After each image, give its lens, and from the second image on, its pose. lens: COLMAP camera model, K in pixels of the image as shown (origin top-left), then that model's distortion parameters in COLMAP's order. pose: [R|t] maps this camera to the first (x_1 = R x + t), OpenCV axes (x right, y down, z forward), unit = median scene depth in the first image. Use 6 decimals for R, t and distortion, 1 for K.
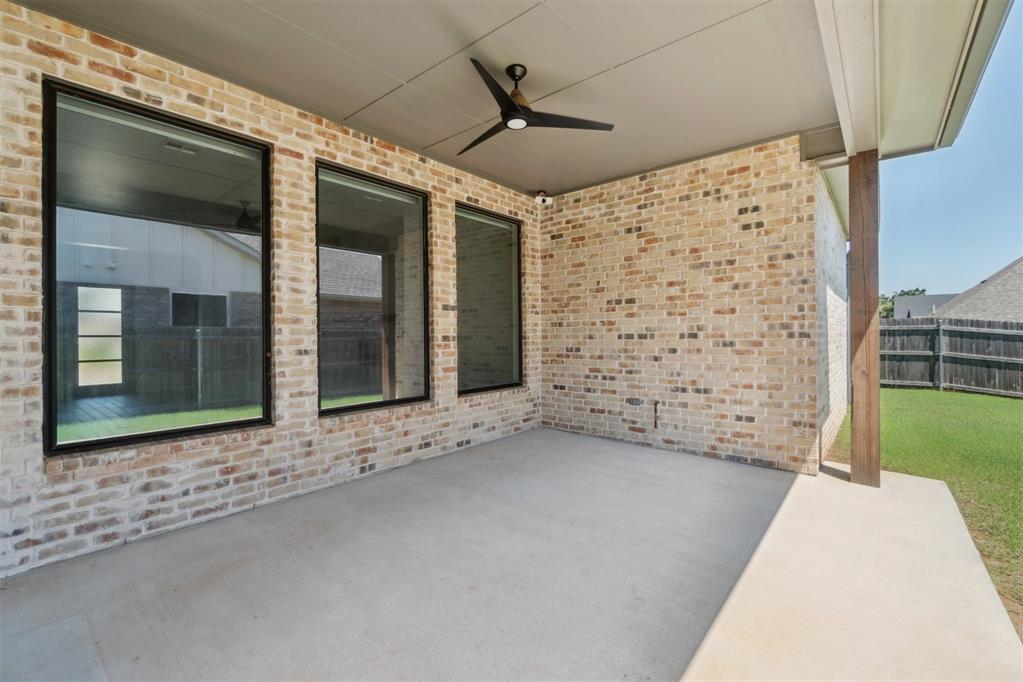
lens RADIAL K [[440.8, 0, 515.8], [0, 440.8, 337.4], [0, 0, 1]] dist [-0.004519, 0.000592]
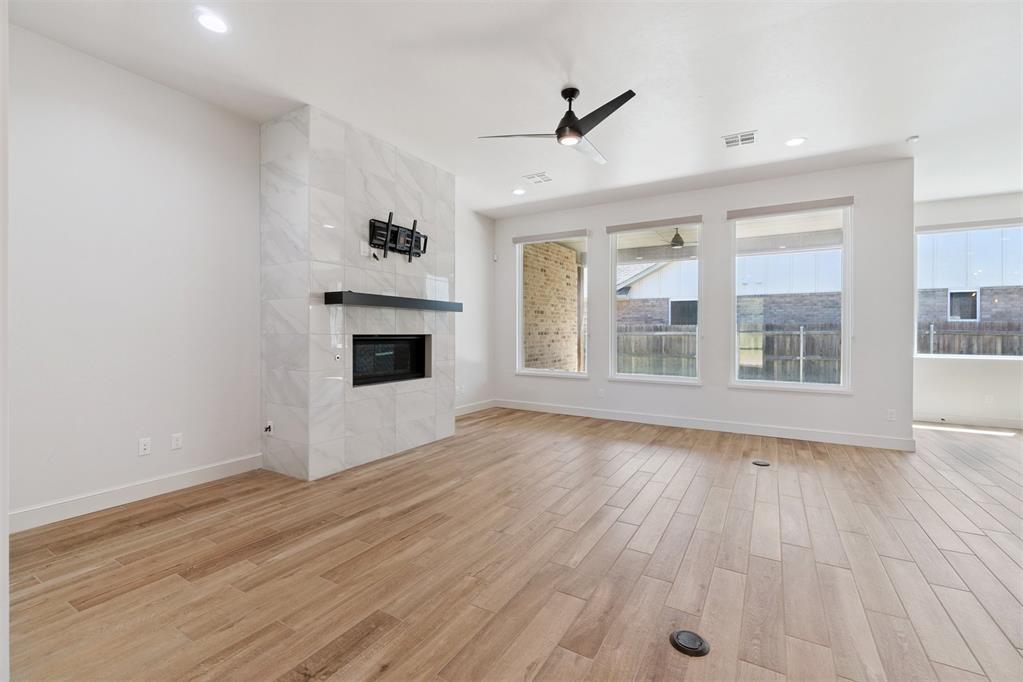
lens RADIAL K [[440.8, 0, 514.2], [0, 440.8, 335.5], [0, 0, 1]] dist [-0.004519, 0.000592]
pose [[-0.156369, 0.000177, 0.987699, -1.506893], [0.005419, 0.999985, 0.000678, 0.004693], [-0.987684, 0.005458, -0.156367, 1.496600]]
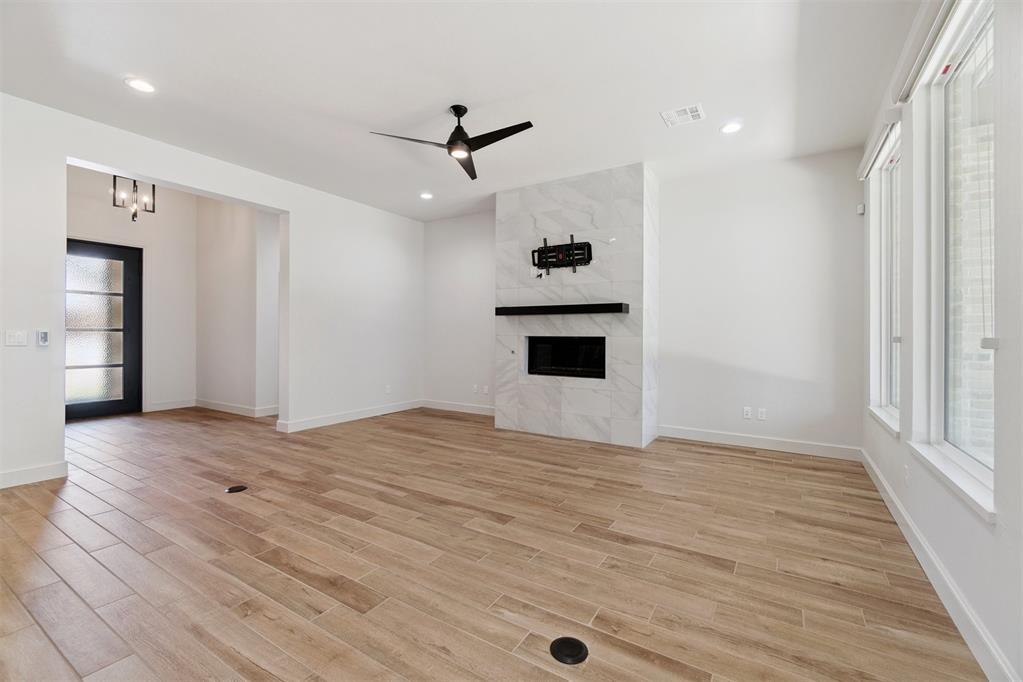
lens RADIAL K [[440.8, 0, 513.2], [0, 440.8, 334.0], [0, 0, 1]] dist [-0.004519, 0.000592]
pose [[0.991578, 0.012776, 0.128875, -0.799423], [-0.011479, 0.999876, -0.010805, 0.009409], [-0.128997, 0.009235, 0.991602, 0.500668]]
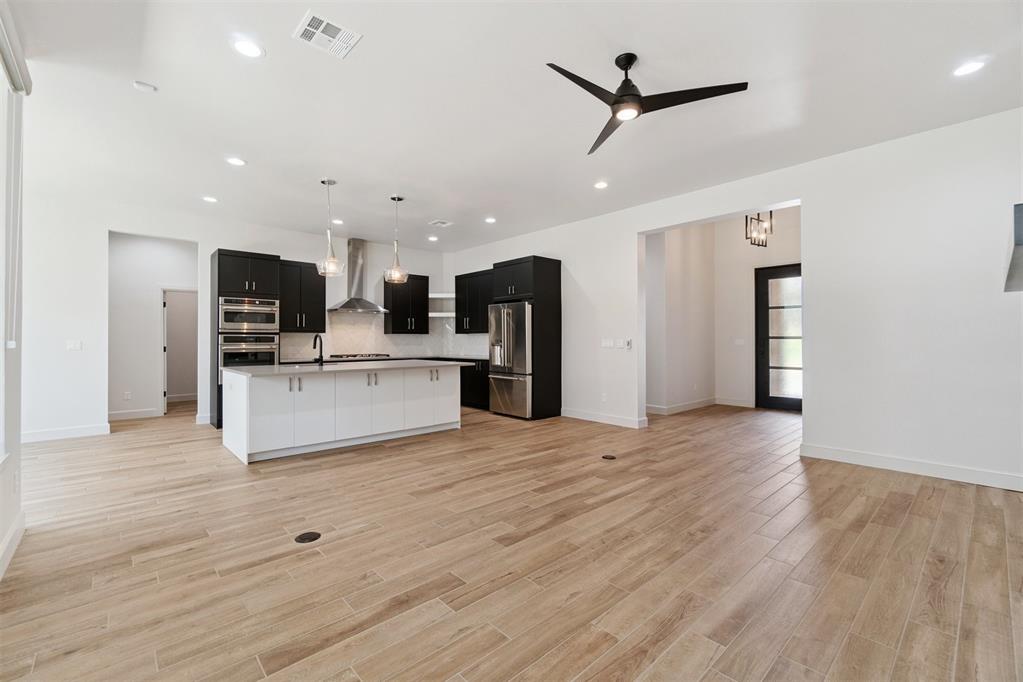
lens RADIAL K [[440.8, 0, 513.5], [0, 440.8, 339.6], [0, 0, 1]] dist [-0.004519, 0.000592]
pose [[-0.143121, 0.005110, -0.989692, -0.156543], [-0.006081, 0.999963, 0.006042, -0.001638], [0.989687, 0.006883, -0.143084, 1.220354]]
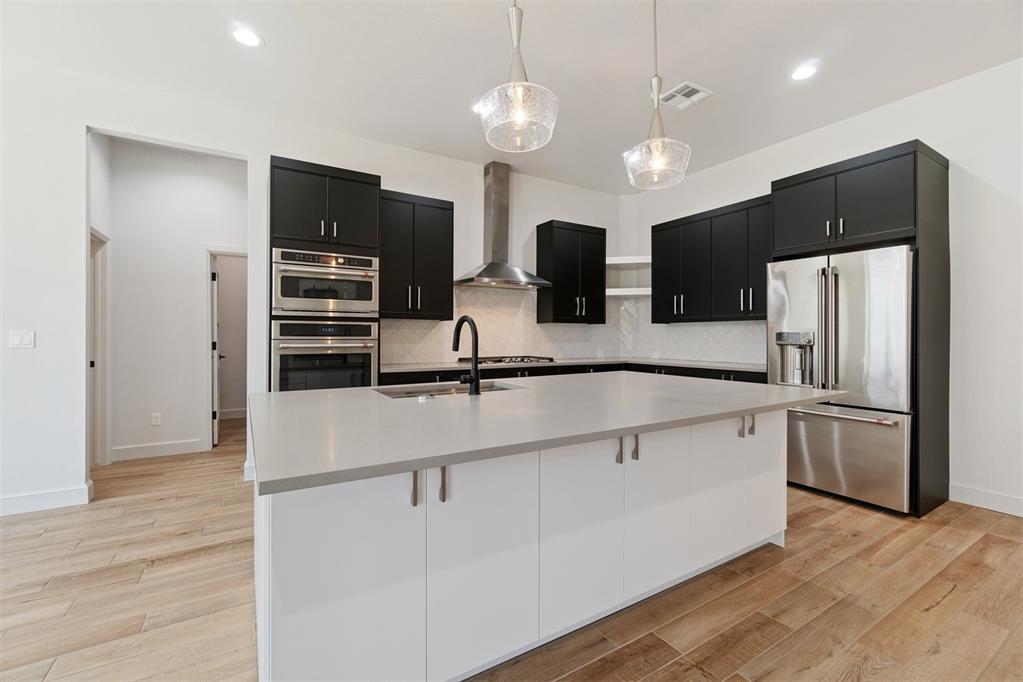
lens RADIAL K [[440.8, 0, 512.9], [0, 440.8, 340.0], [0, 0, 1]] dist [-0.004519, 0.000592]
pose [[-0.331480, 0.015190, -0.943340, -0.810242], [-0.009136, 0.999772, 0.019309, 0.010459], [0.943418, 0.015019, -0.331266, 0.741221]]
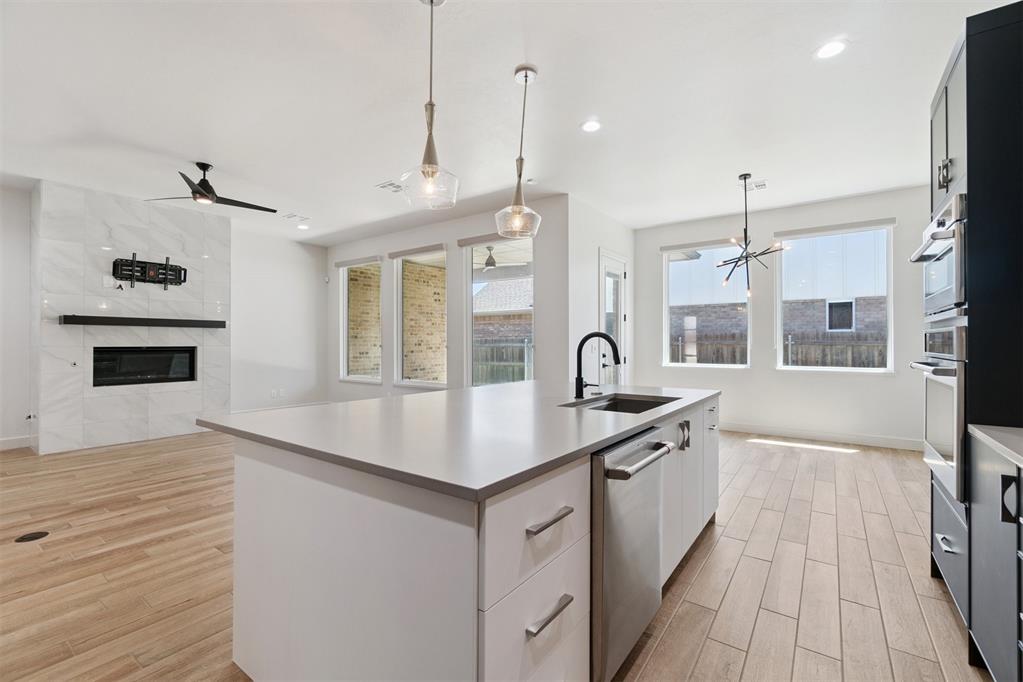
lens RADIAL K [[440.8, 0, 516.5], [0, 440.8, 340.2], [0, 0, 1]] dist [-0.004519, 0.000592]
pose [[-0.066820, 0.014439, 0.997661, -1.812501], [0.008200, 0.999869, -0.013922, 0.009484], [-0.997731, 0.007251, -0.066930, 0.665290]]
